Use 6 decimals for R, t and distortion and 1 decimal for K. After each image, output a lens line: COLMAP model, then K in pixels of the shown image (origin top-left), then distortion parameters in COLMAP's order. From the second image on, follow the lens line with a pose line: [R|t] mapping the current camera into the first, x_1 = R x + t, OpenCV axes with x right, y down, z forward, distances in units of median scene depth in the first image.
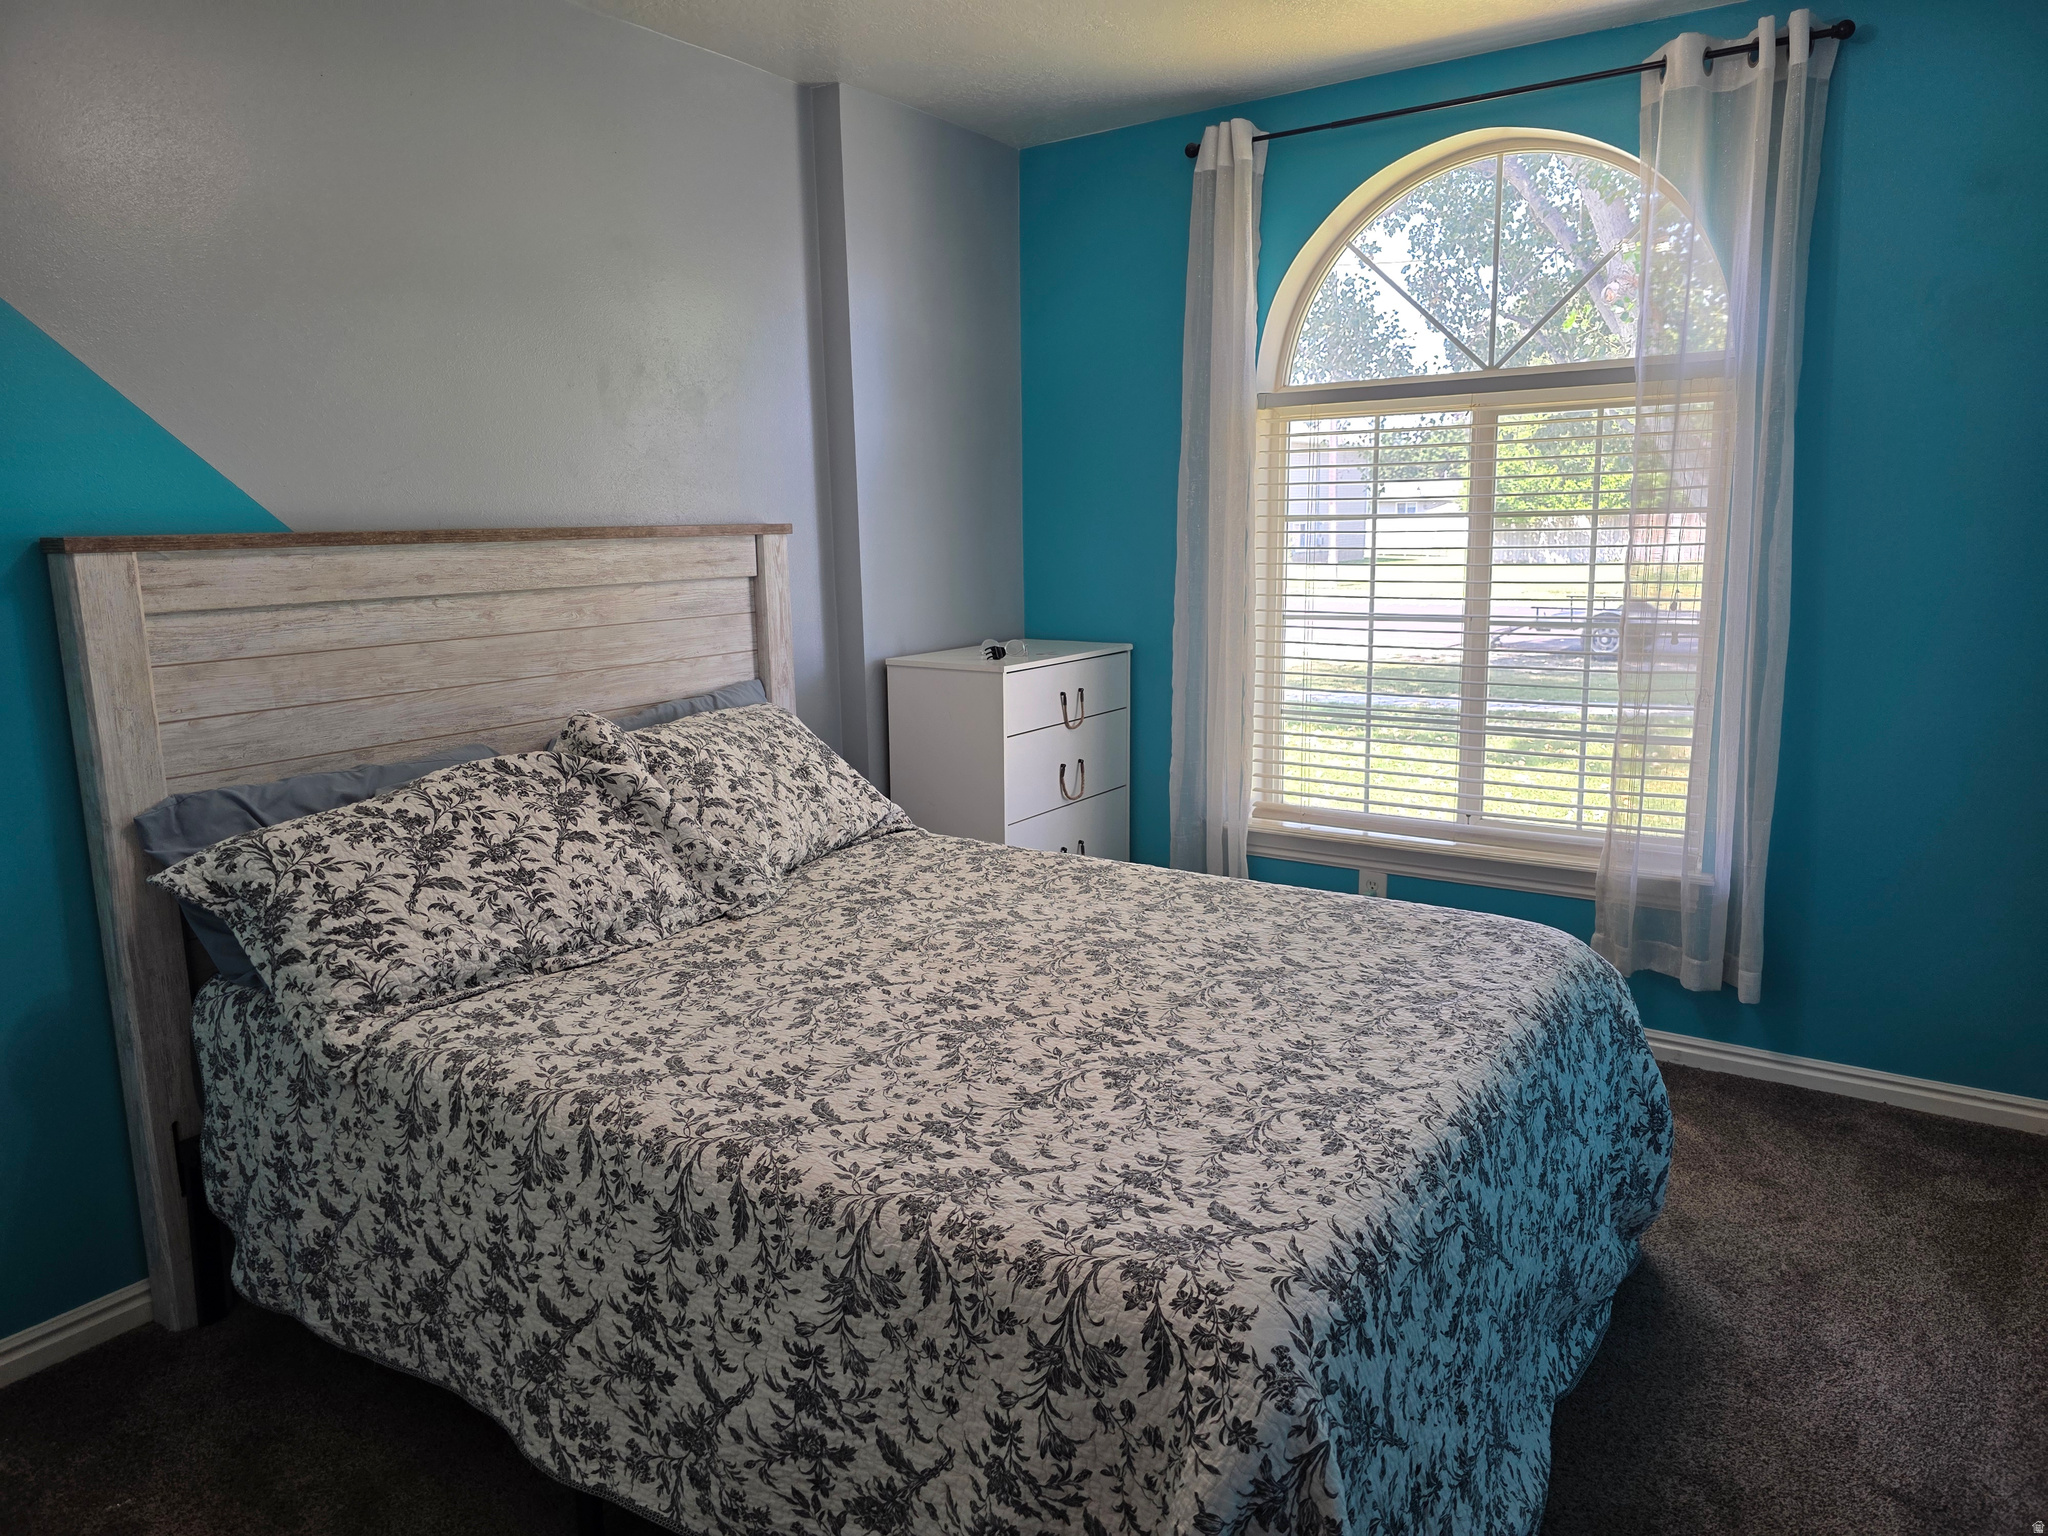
lens RADIAL K [[1364.3, 0, 1023.2], [0, 1364.3, 766.2], [0, 0, 1]] dist [0.007403, 0.000803]
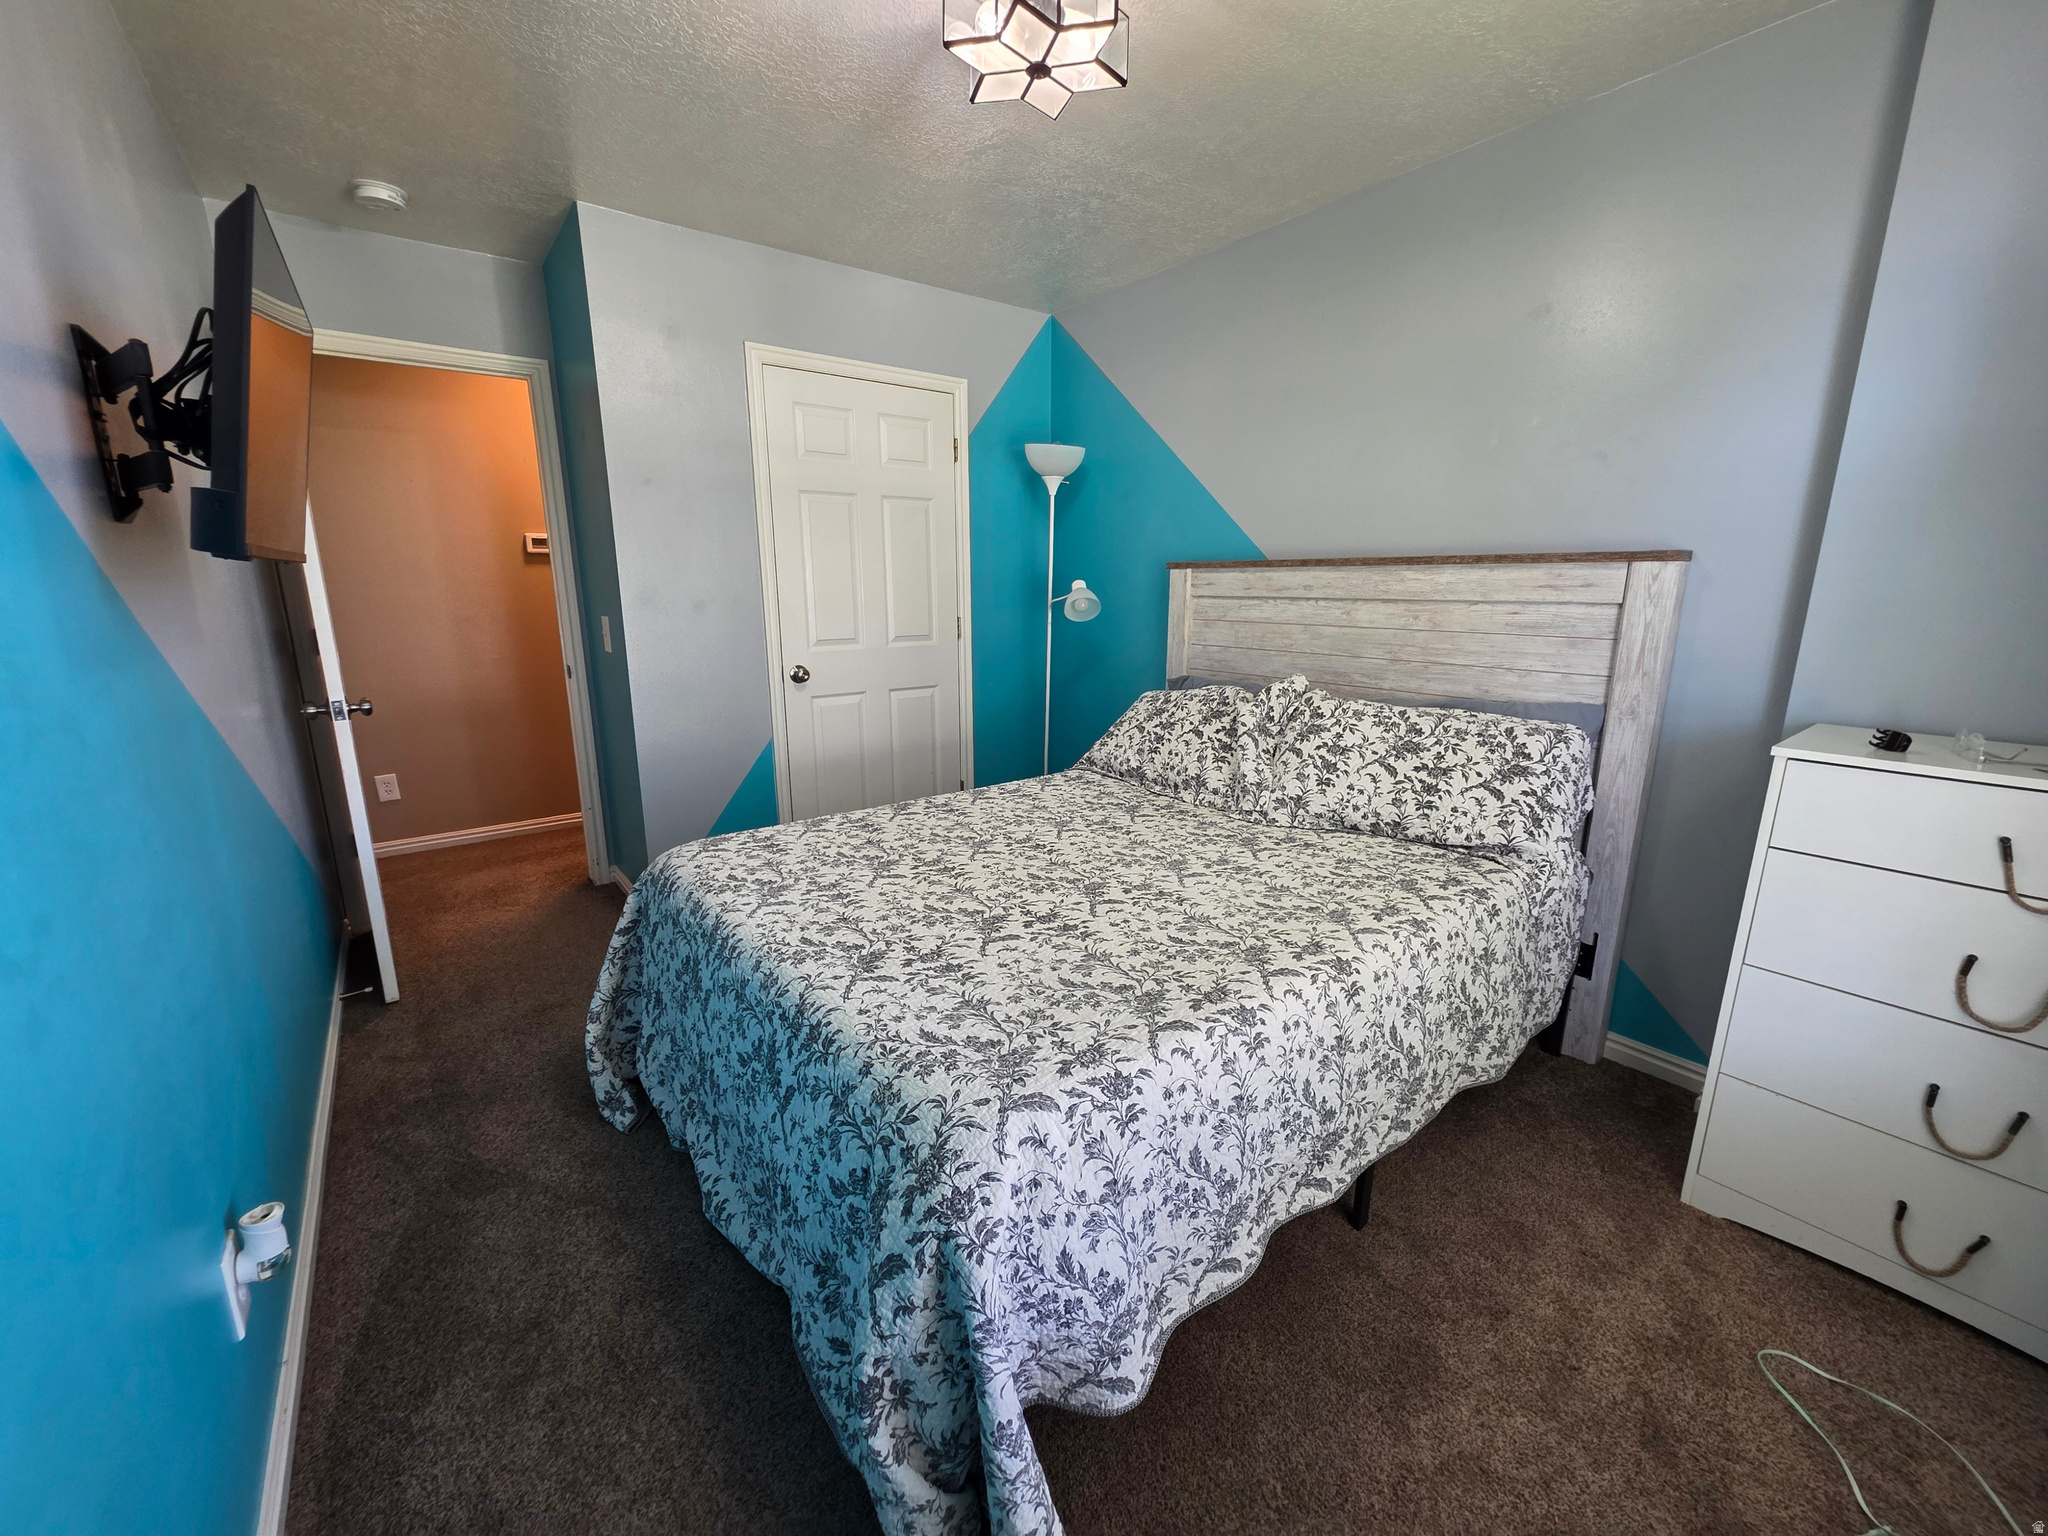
lens RADIAL K [[815.7, 0, 1022.3], [0, 815.7, 766.1], [0, 0, 1]] dist [-0.000211, -0.000340]
pose [[-0.324403, 0.229182, -0.917735, 0.686443], [-0.160560, 0.942785, 0.292192, -0.169959], [0.932193, 0.242140, -0.269045, 1.007907]]
